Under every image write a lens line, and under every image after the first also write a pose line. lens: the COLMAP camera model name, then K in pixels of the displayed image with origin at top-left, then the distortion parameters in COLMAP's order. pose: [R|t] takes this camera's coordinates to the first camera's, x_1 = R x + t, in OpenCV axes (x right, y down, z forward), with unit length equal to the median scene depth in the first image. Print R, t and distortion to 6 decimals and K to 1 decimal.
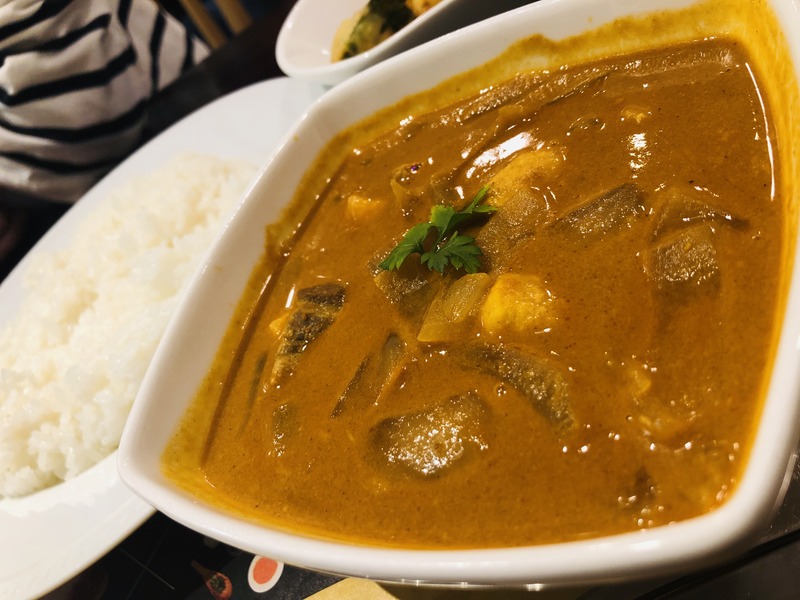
lens RADIAL K [[664.0, 0, 401.8], [0, 664.0, 296.4], [0, 0, 1]] dist [-0.010806, -0.008146]
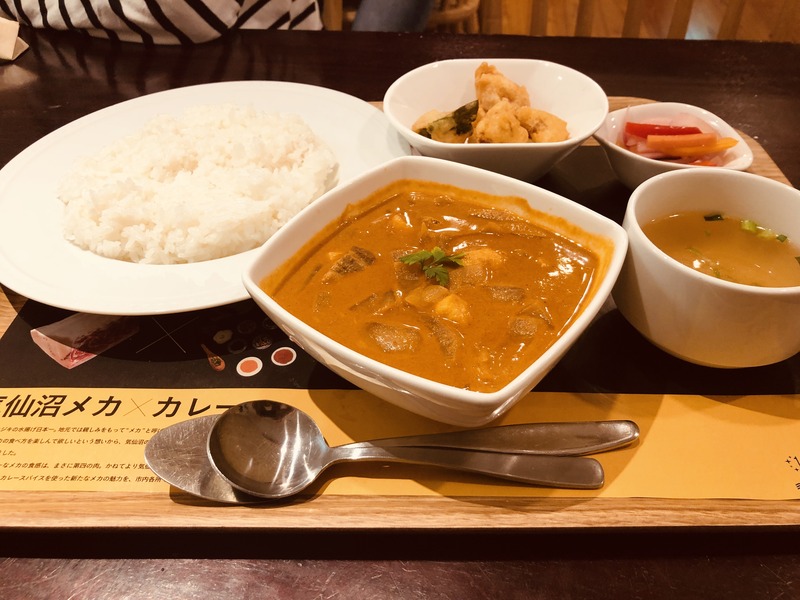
lens RADIAL K [[664.0, 0, 398.0], [0, 664.0, 300.8], [0, 0, 1]] dist [-0.010806, -0.008146]
pose [[0.837211, 0.524022, 0.156458, -0.271750], [-0.523167, 0.850764, -0.049966, 0.157484], [-0.159292, -0.040022, 0.986420, -0.920938]]
